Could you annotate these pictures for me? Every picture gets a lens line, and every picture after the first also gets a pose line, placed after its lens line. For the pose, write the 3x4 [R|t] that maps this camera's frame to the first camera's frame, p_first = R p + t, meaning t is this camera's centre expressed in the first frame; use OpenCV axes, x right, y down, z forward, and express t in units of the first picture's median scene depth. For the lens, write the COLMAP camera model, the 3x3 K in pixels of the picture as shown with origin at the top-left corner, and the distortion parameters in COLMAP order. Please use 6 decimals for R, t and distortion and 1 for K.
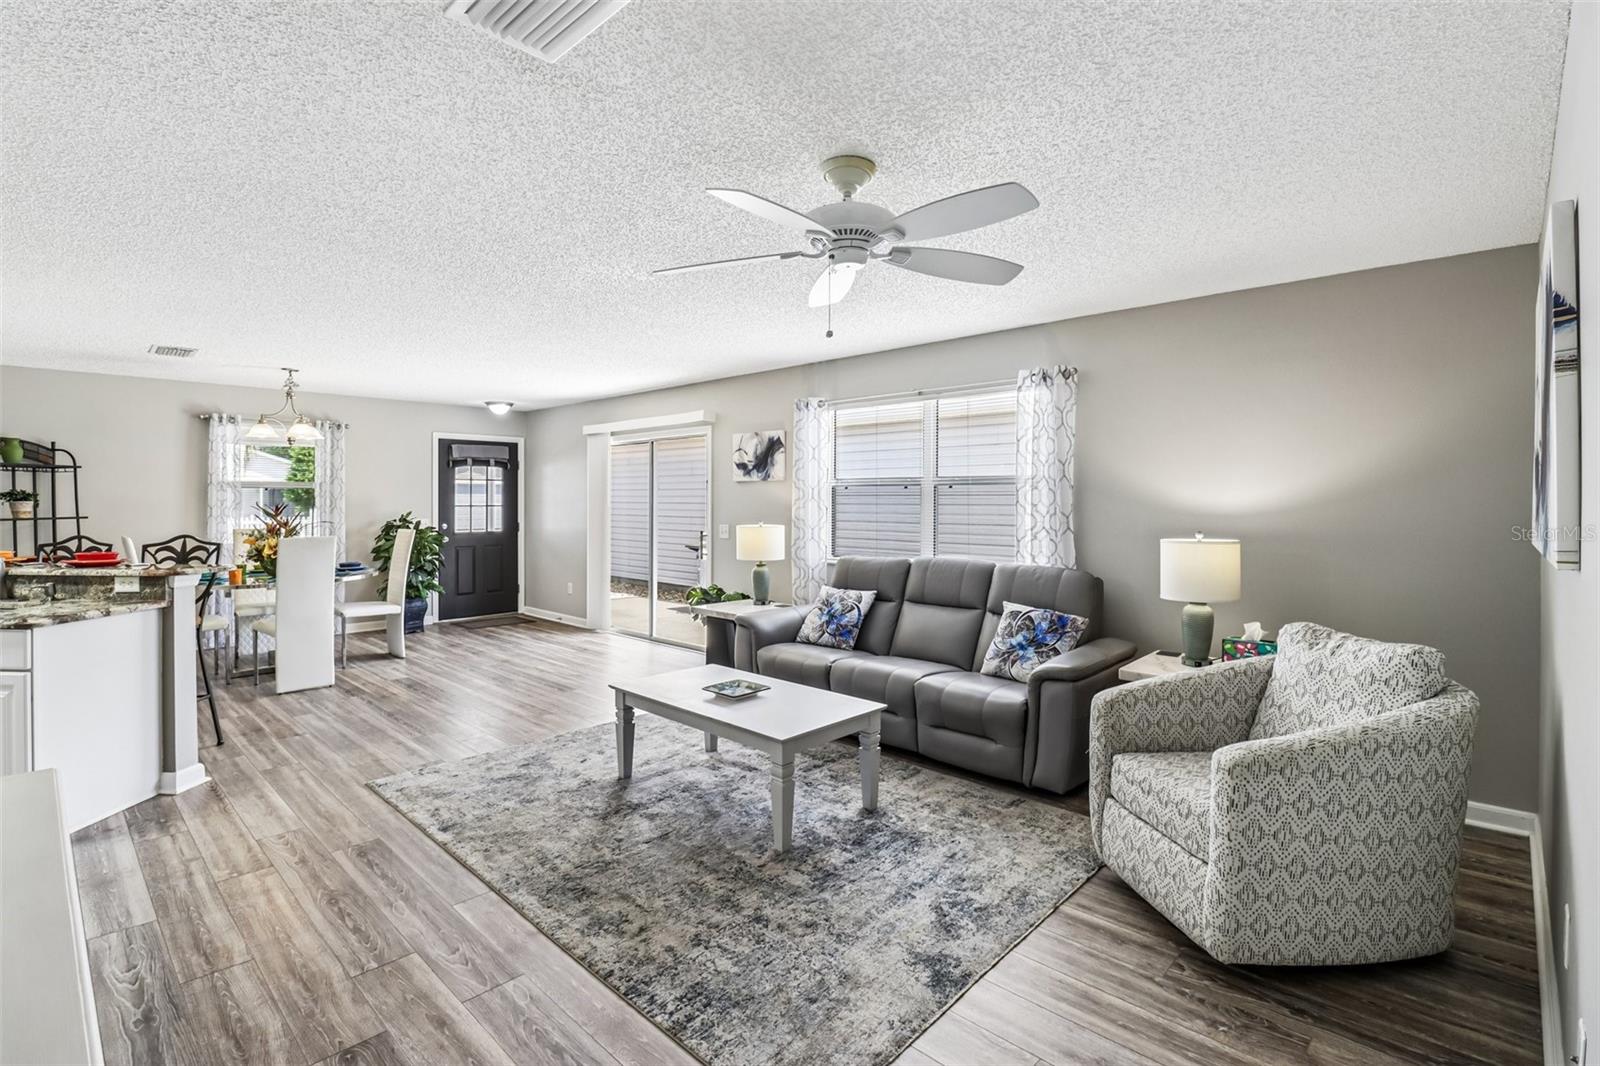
lens RADIAL K [[740.6, 0, 804.1], [0, 740.6, 499.5], [0, 0, 1]] dist [-0.002150, -0.014549]
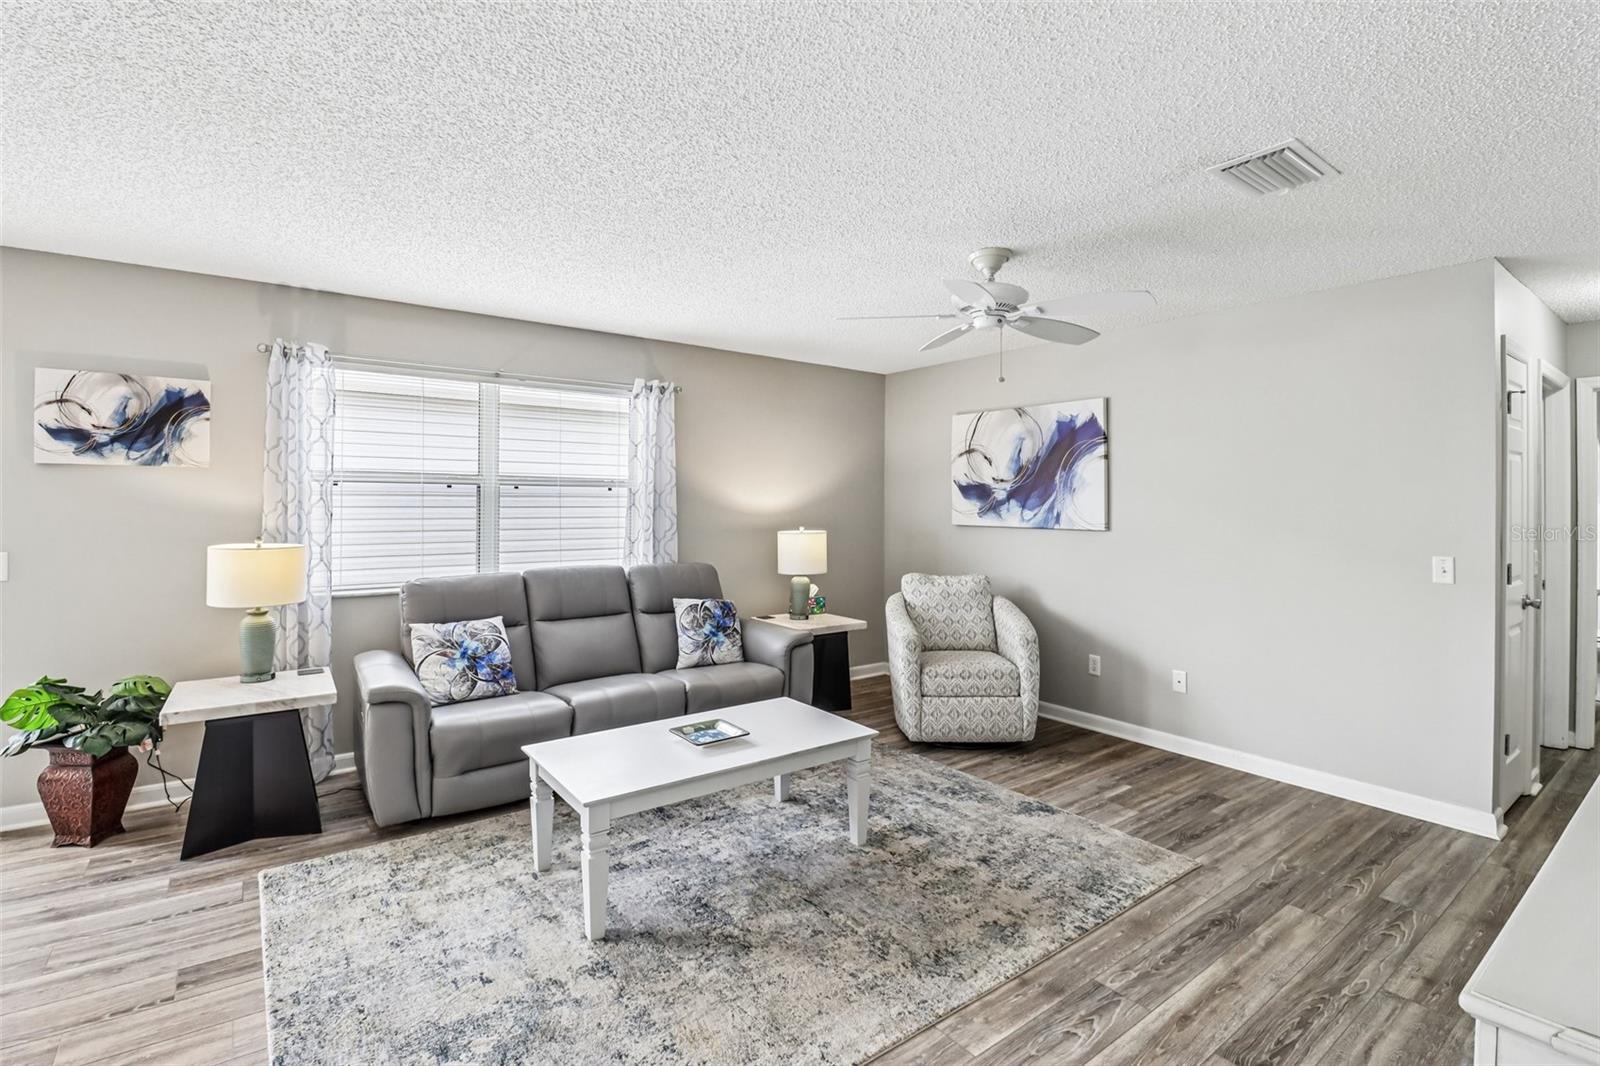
lens RADIAL K [[740.6, 0, 804.1], [0, 740.6, 499.5], [0, 0, 1]] dist [-0.002150, -0.014549]
pose [[0.170279, 0.003604, 0.985389, -0.750464], [-0.007661, 0.999968, -0.002333, -0.004369], [-0.985366, -0.007152, 0.170301, 0.634874]]
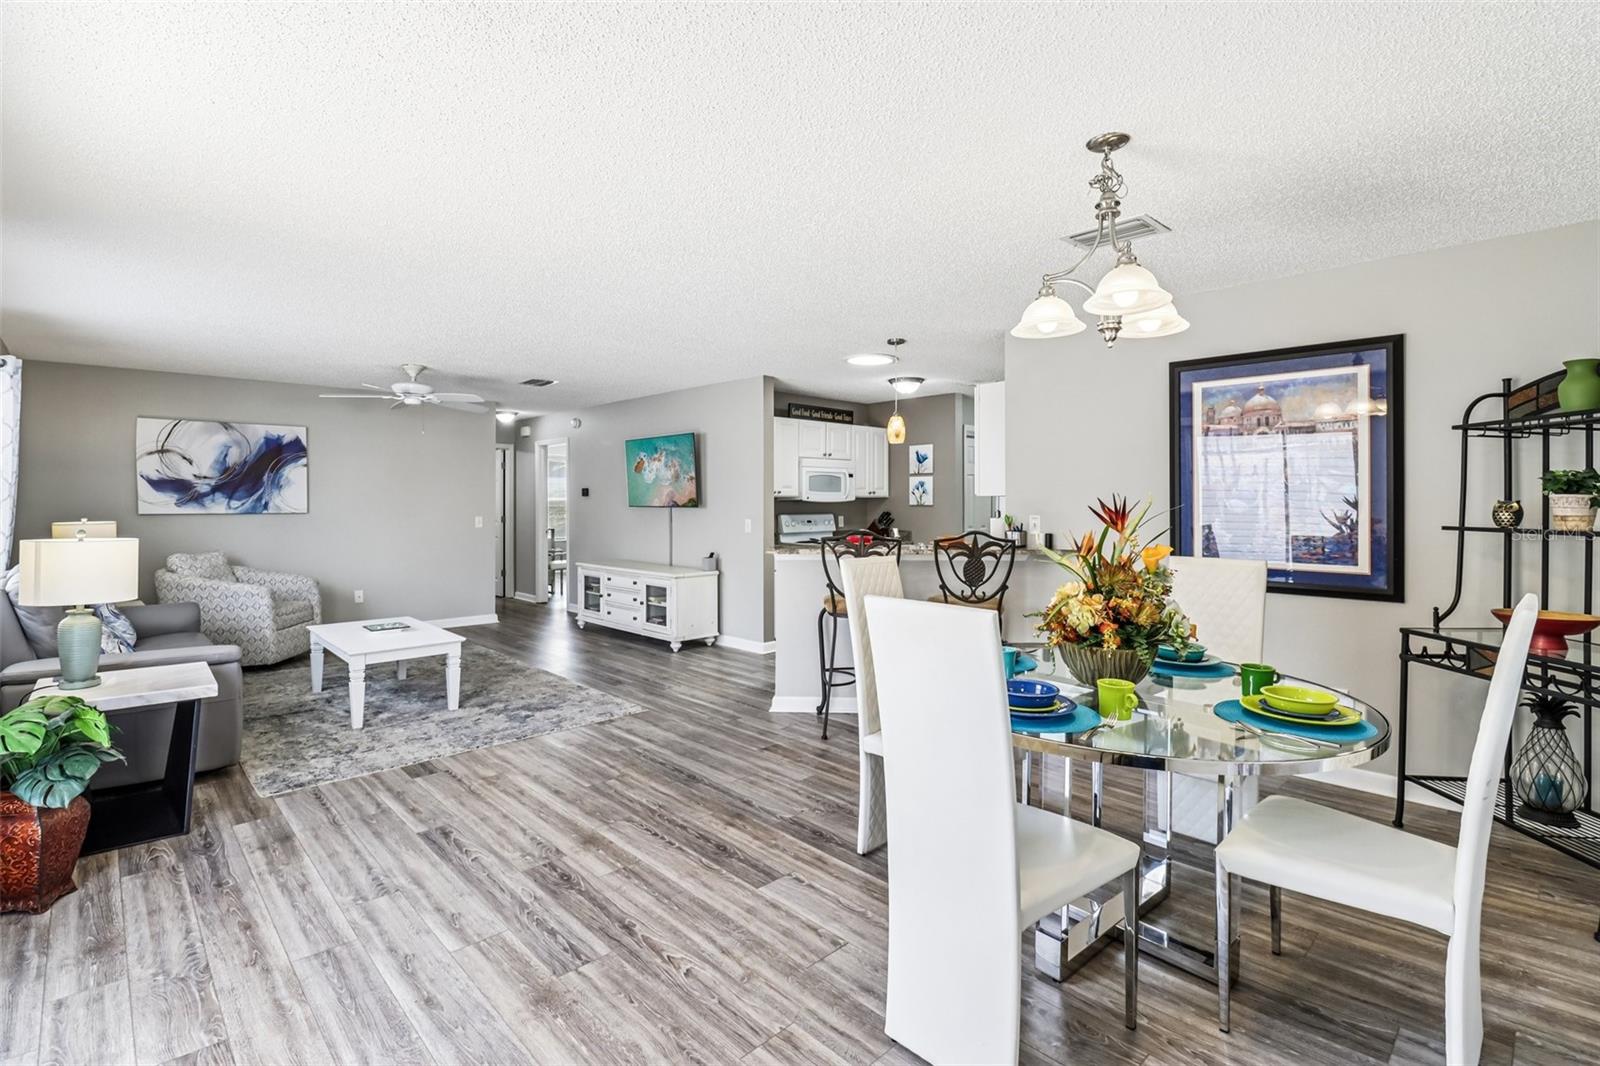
lens RADIAL K [[761.6, 0, 809.3], [0, 761.6, 505.0], [0, 0, 1]] dist [0.000232, -0.015159]
pose [[-0.998995, 0.000556, 0.044808, -0.821238], [0.000742, 0.999991, 0.004127, 0.011347], [-0.044805, 0.004156, -0.998987, 2.048125]]
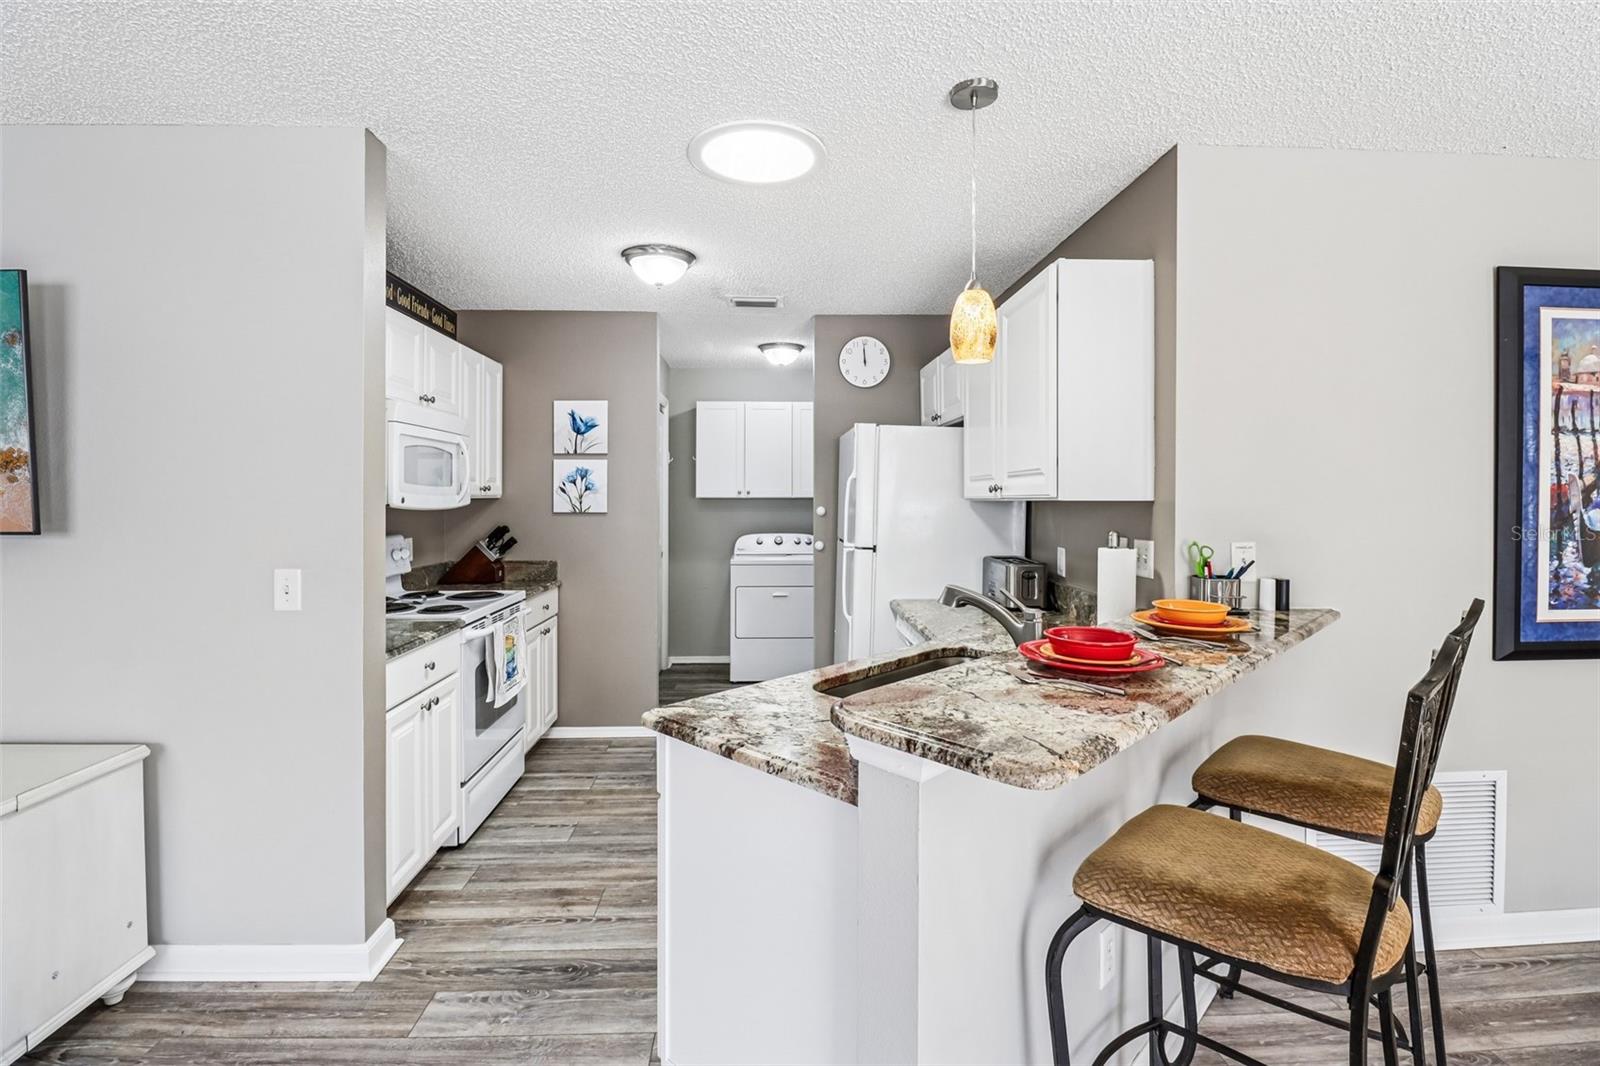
lens RADIAL K [[749.6, 0, 797.4], [0, 749.6, 497.2], [0, 0, 1]] dist [0.001721, -0.015850]
pose [[-0.696155, -0.002531, -0.717887, -0.490146], [-0.000548, 0.999995, -0.002994, 0.001483], [0.717891, -0.001691, -0.696153, 1.022273]]
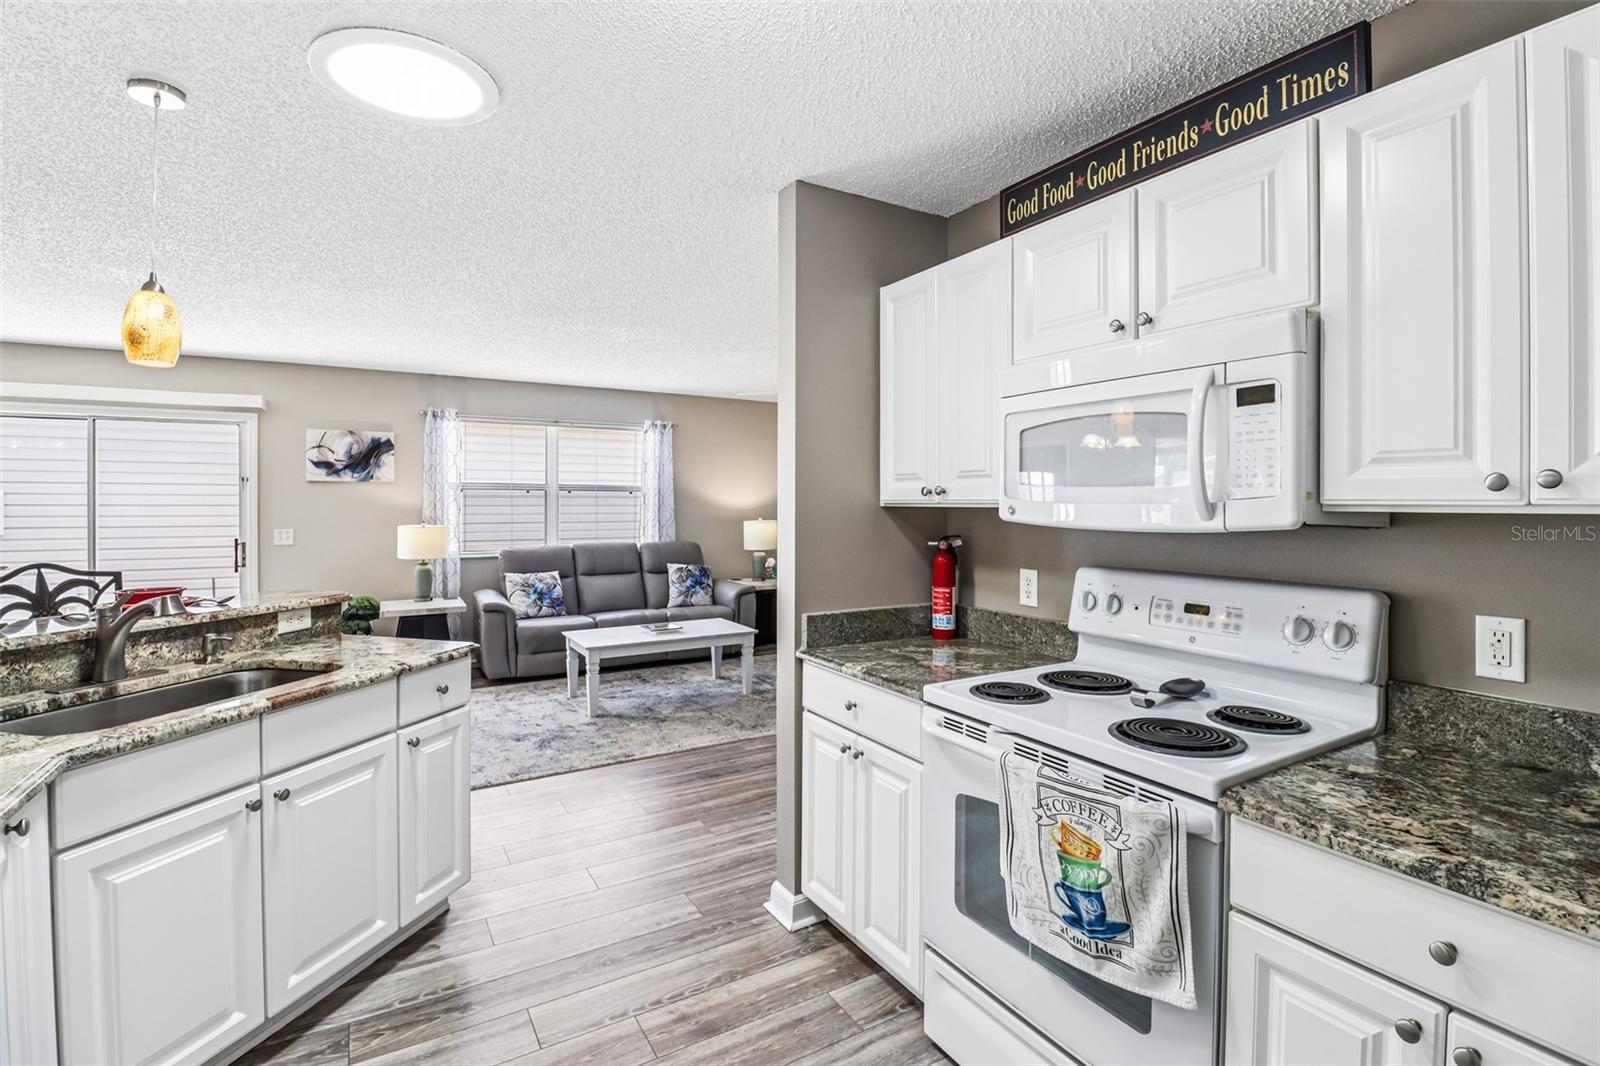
lens RADIAL K [[740.6, 0, 804.1], [0, 740.6, 499.5], [0, 0, 1]] dist [-0.002150, -0.014549]
pose [[0.272256, 0.002225, 0.962222, -1.234852], [-0.003749, 0.999992, -0.001251, -0.004103], [-0.962218, -0.003267, 0.272262, 0.259198]]
